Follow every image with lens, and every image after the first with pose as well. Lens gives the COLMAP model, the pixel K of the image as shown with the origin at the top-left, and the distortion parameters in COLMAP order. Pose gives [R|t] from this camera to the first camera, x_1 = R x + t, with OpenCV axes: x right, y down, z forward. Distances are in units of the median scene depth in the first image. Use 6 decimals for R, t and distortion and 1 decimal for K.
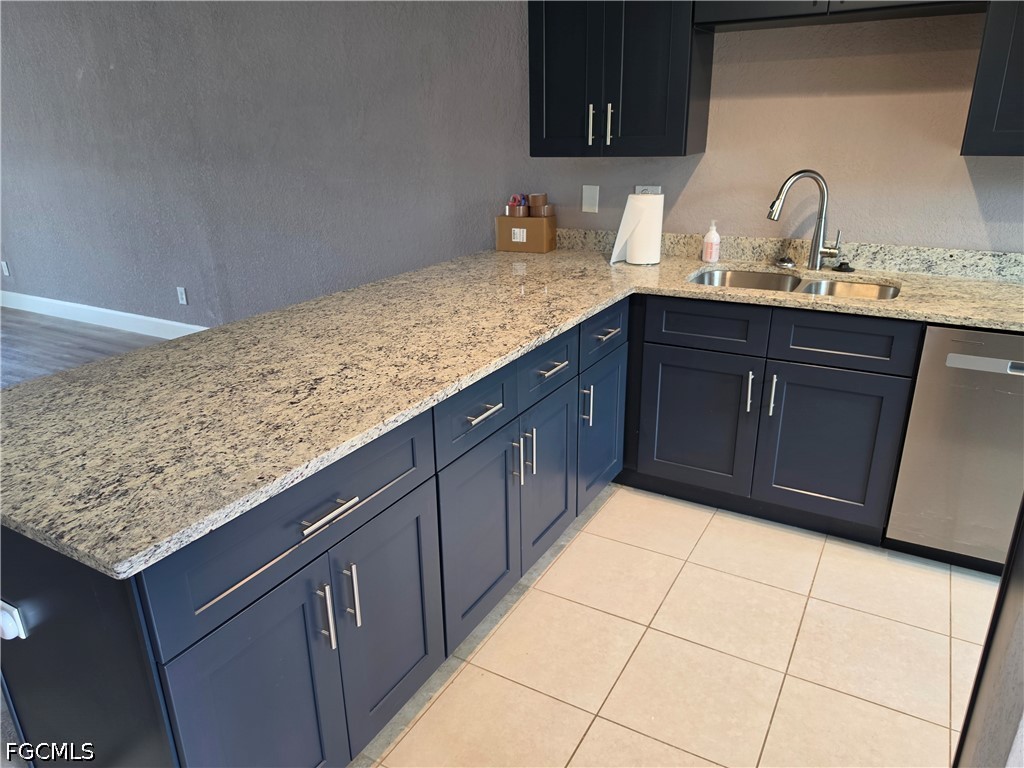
lens RADIAL K [[691.8, 0, 512.0], [0, 691.8, 384.0], [0, 0, 1]] dist [-0.034578, -0.000682]
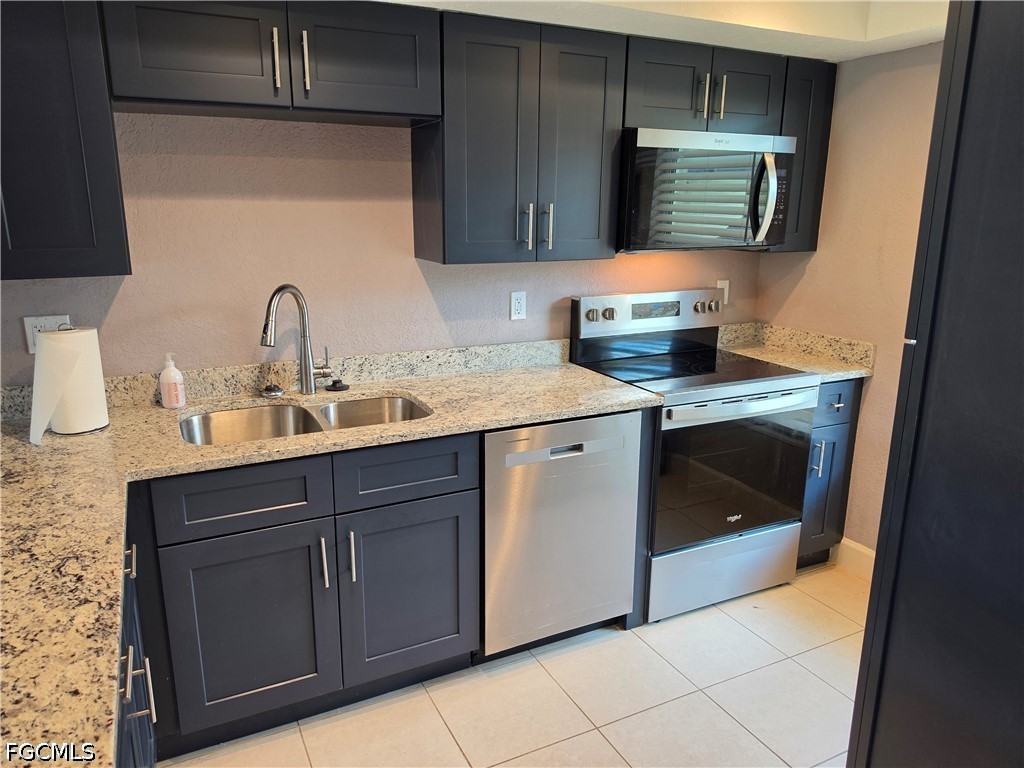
lens RADIAL K [[687.2, 0, 512.0], [0, 687.2, 384.0], [0, 0, 1]] dist [0.002842, -0.001208]
pose [[0.557198, -0.166554, 0.813505, -0.128254], [0.272071, 0.962218, 0.010650, -0.123493], [-0.784543, 0.215397, 0.581460, 0.304358]]
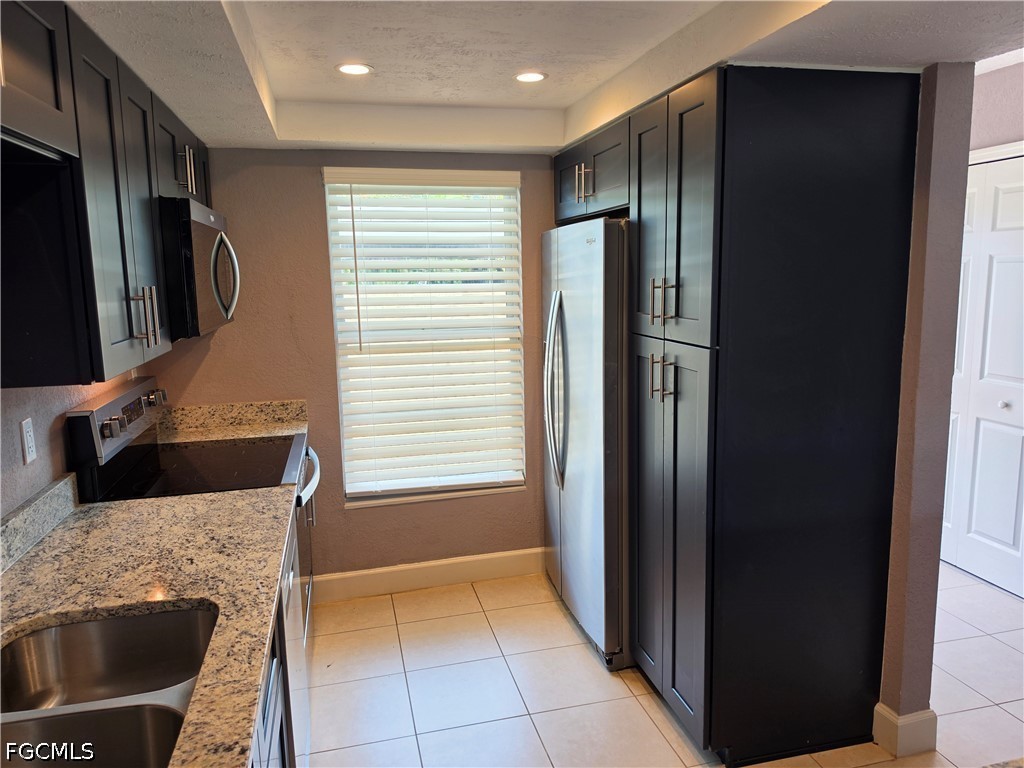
lens RADIAL K [[691.8, 0, 512.0], [0, 691.8, 384.0], [0, 0, 1]] dist [-0.034578, -0.000682]
pose [[-0.701419, -0.061688, 0.710075, -0.056596], [0.291157, 0.884535, 0.364452, -0.380547], [-0.650568, 0.462377, -0.602469, 0.952750]]
